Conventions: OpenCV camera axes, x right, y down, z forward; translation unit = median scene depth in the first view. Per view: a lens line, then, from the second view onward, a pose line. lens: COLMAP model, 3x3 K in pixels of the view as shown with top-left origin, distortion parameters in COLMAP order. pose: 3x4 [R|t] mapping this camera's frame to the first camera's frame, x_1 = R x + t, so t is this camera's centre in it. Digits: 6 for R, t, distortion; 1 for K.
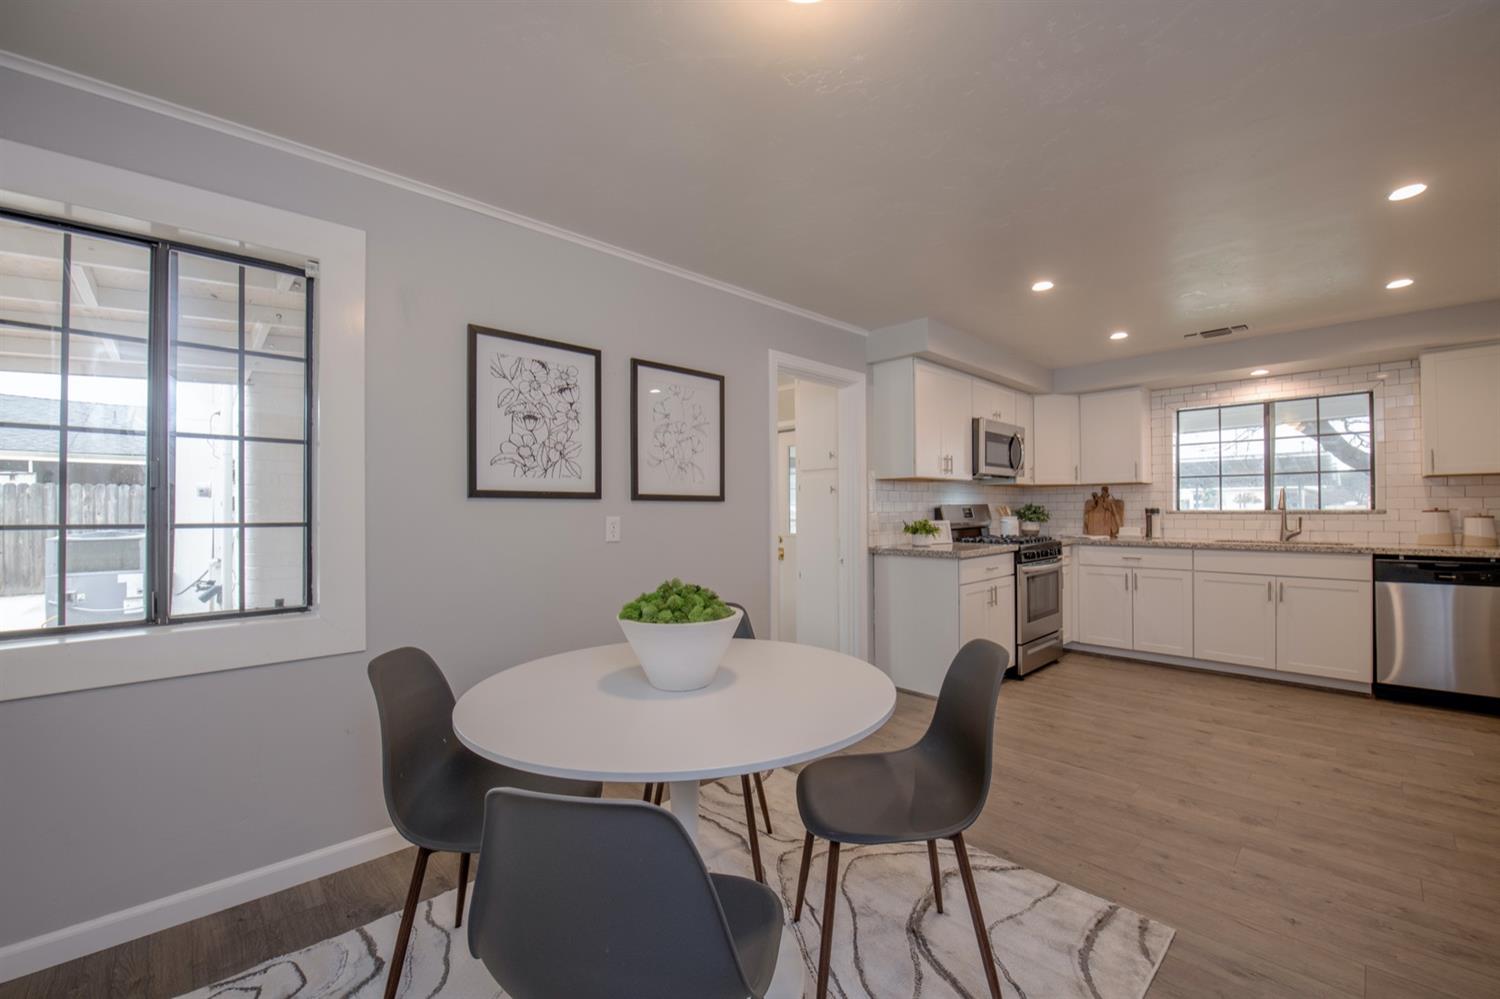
lens RADIAL K [[606.7, 0, 764.3], [0, 606.7, 506.0], [0, 0, 1]] dist [-0.007682, -0.001726]
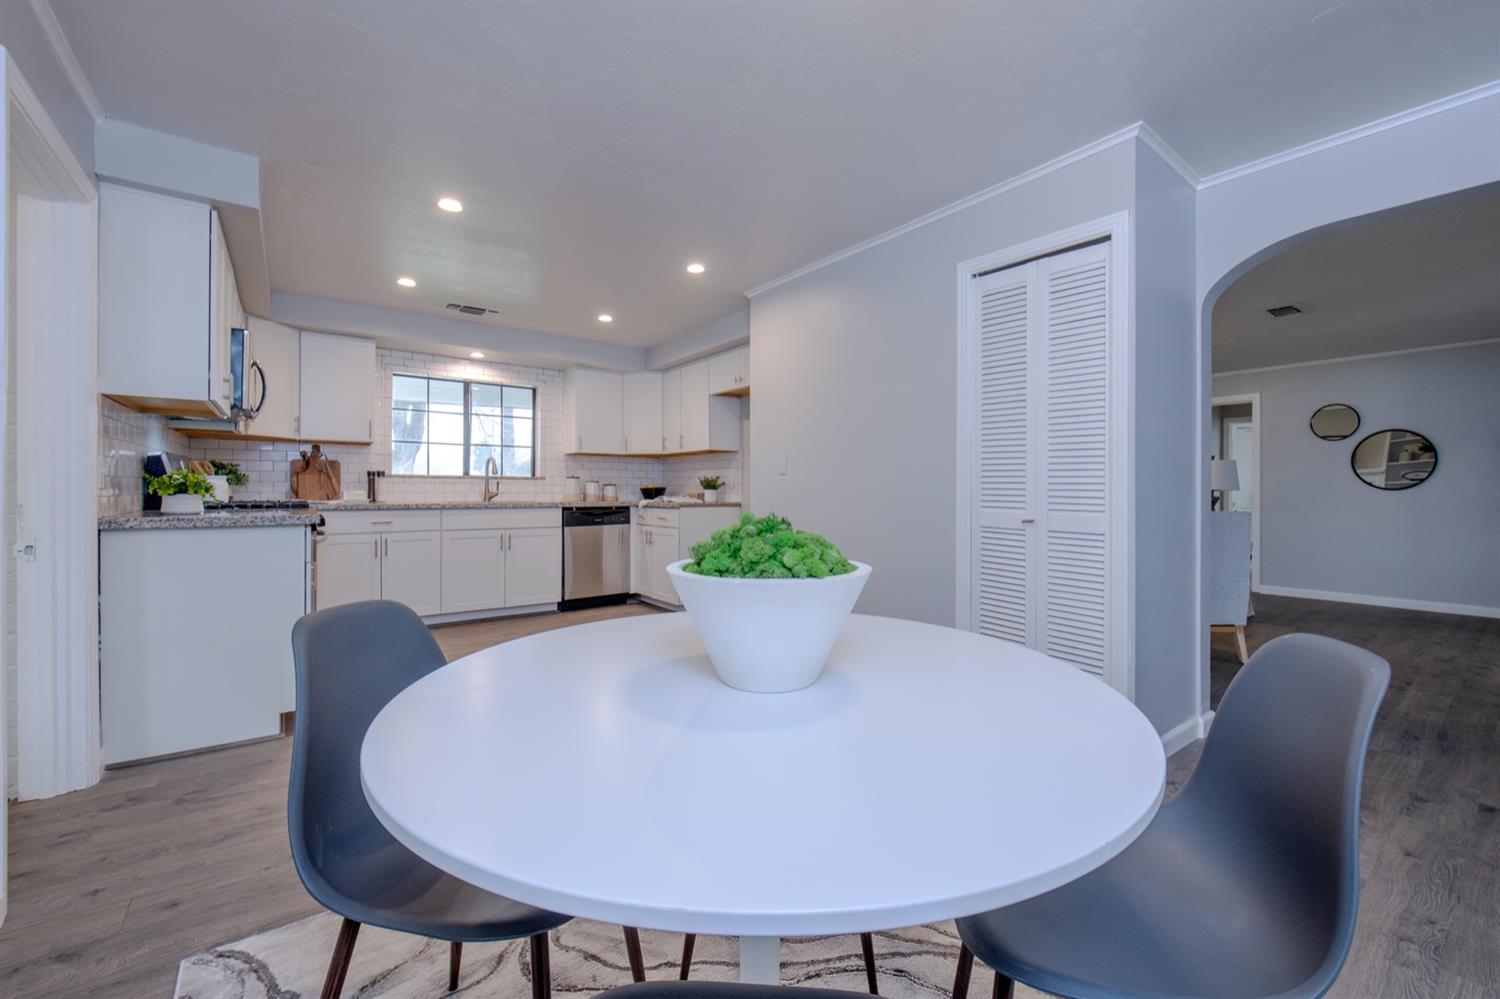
lens RADIAL K [[606.7, 0, 750.6], [0, 606.7, 489.2], [0, 0, 1]] dist [-0.007682, -0.001726]
pose [[0.130127, 0.007635, 0.991468, -0.277257], [-0.014824, 0.999874, -0.005754, 0.036003], [-0.991387, -0.013949, 0.130223, 0.354240]]
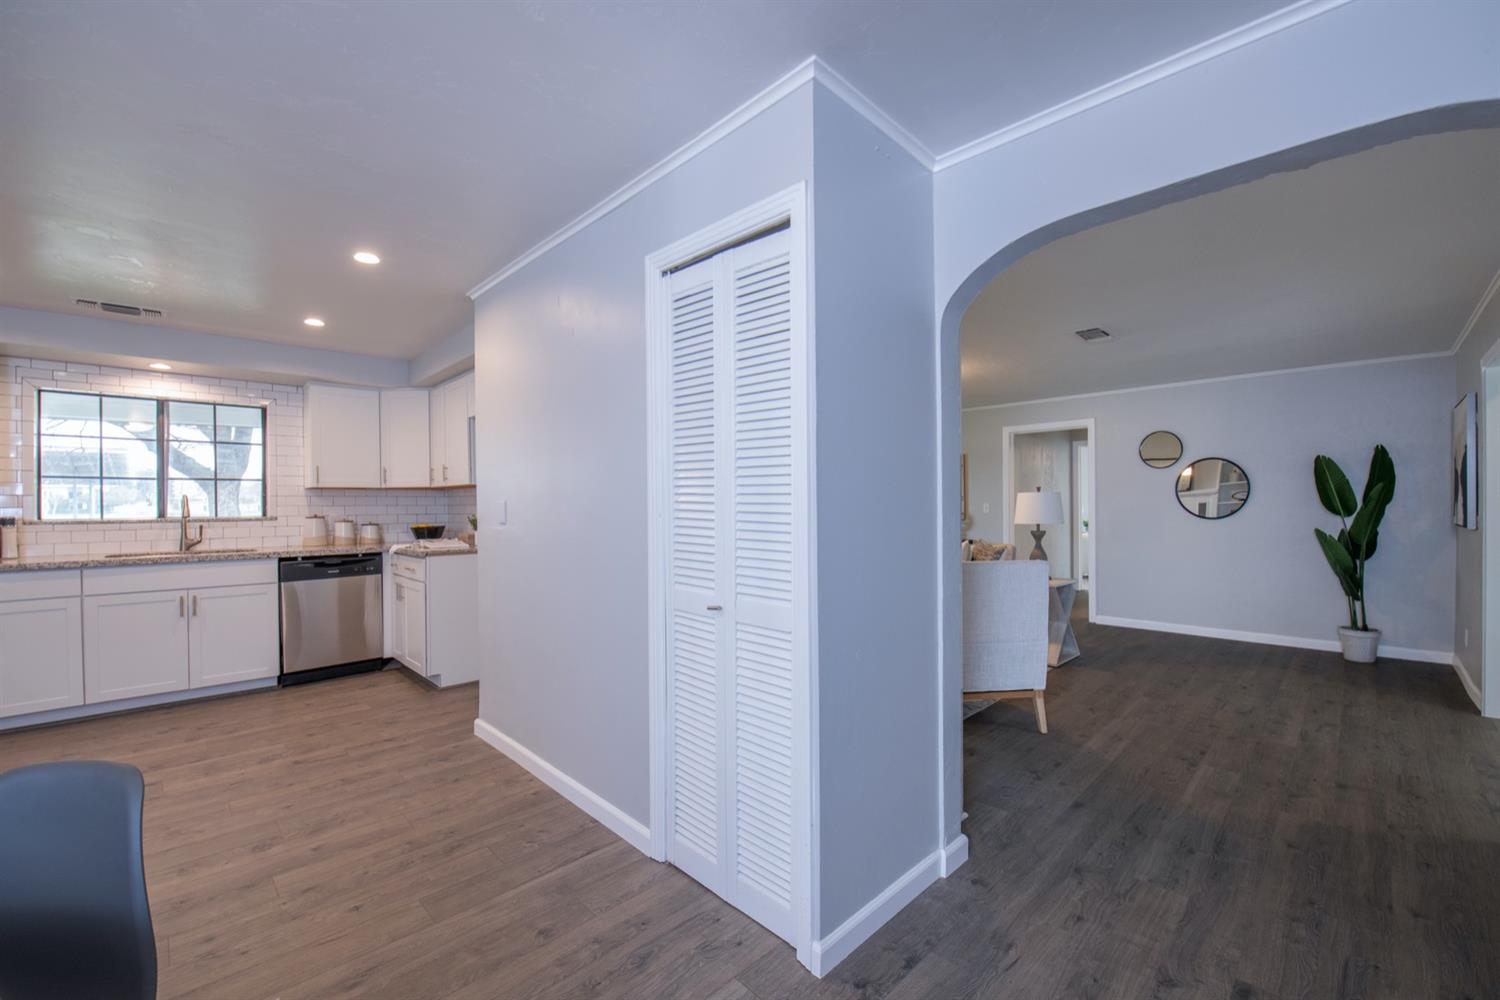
lens RADIAL K [[606.7, 0, 745.6], [0, 606.7, 507.1], [0, 0, 1]] dist [-0.007682, -0.001726]
pose [[-0.001513, 0.001937, 0.999997, -0.088262], [-0.002934, 0.999994, -0.001941, -0.012150], [-0.999995, -0.002937, -0.001508, 0.132019]]
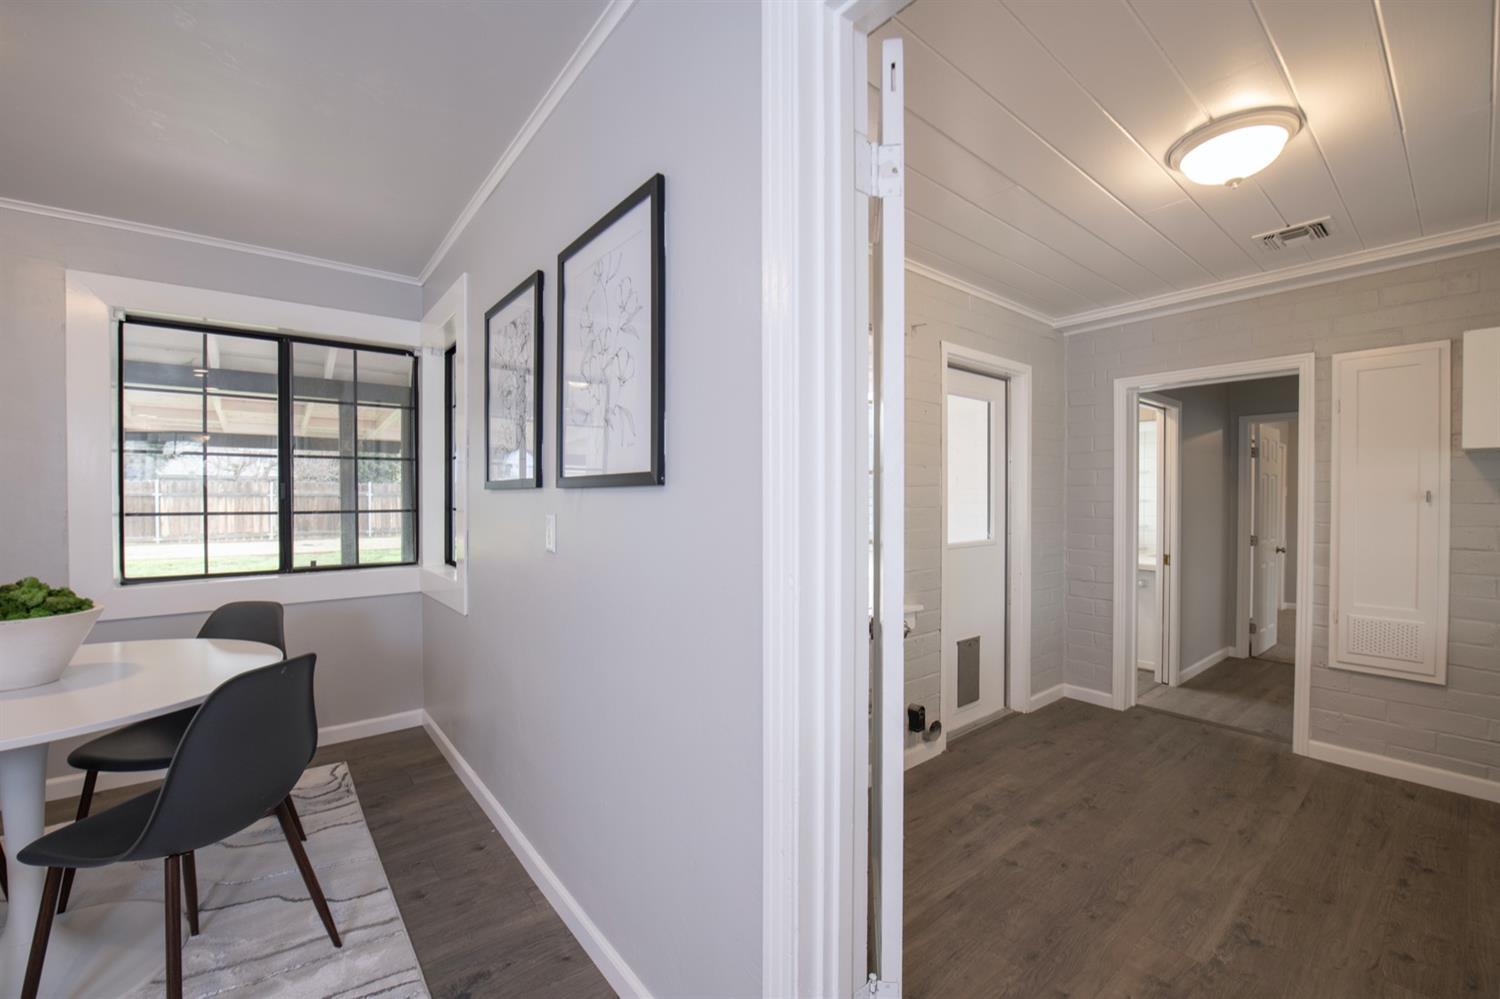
lens RADIAL K [[606.7, 0, 755.2], [0, 606.7, 509.9], [0, 0, 1]] dist [-0.007682, -0.001726]
pose [[-0.086173, 0.024781, -0.995972, 0.259561], [0.011658, 0.999647, 0.023864, -0.000051], [0.996212, -0.009554, -0.086432, 0.857086]]
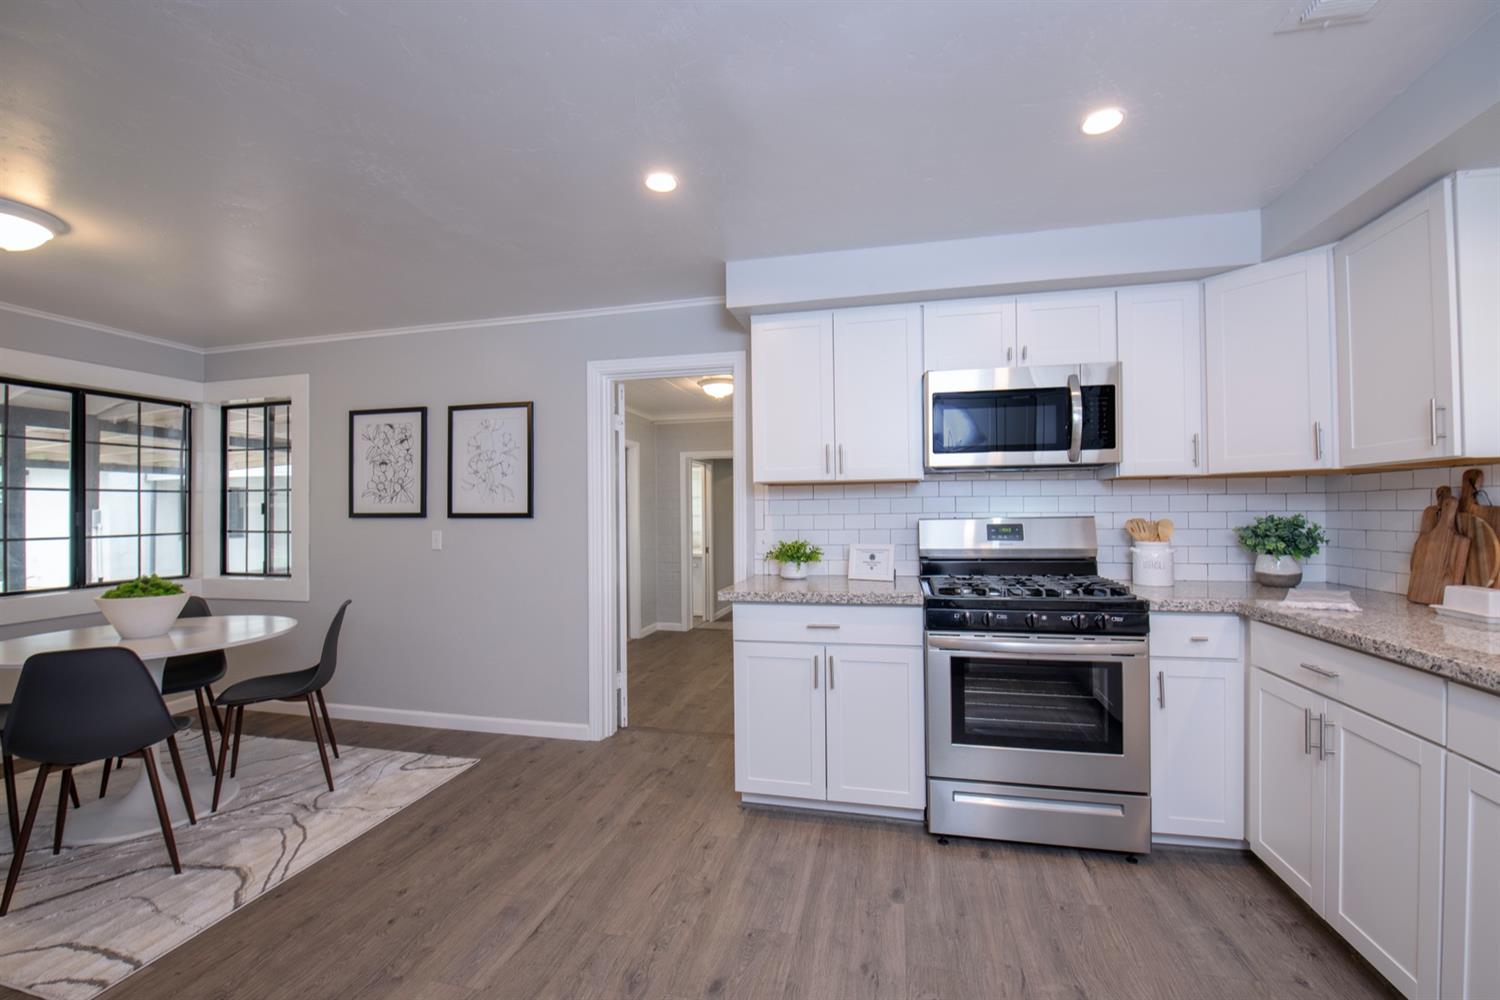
lens RADIAL K [[606.7, 0, 754.5], [0, 606.7, 509.3], [0, 0, 1]] dist [-0.007682, -0.001726]
pose [[0.540223, 0.000283, -0.841522, 0.824325], [0.012553, 0.999886, 0.008394, -0.021015], [0.841428, -0.015098, 0.540158, 0.584600]]
